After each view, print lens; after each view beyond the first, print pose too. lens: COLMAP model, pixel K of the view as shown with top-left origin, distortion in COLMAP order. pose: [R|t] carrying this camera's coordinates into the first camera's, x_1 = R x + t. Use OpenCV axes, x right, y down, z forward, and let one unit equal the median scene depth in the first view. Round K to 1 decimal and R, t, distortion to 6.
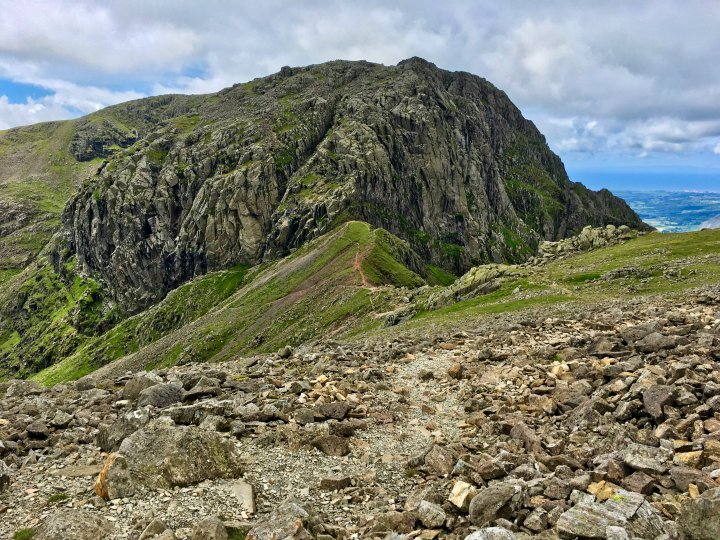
lens RADIAL K [[600.4, 0, 360.0], [0, 600.4, 270.0], [0, 0, 1]] dist [0.064697, -0.085594]
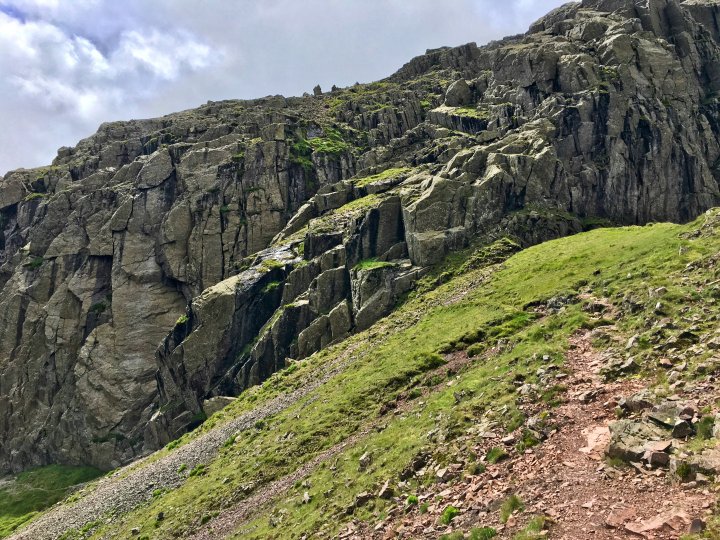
lens RADIAL K [[600.4, 0, 360.0], [0, 600.4, 270.0], [0, 0, 1]] dist [0.064697, -0.085594]
pose [[0.947720, 0.000453, -0.319104, -0.003719], [-0.112879, 0.935819, -0.333917, -0.012603], [0.298473, 0.352480, 0.886945, 0.786283]]
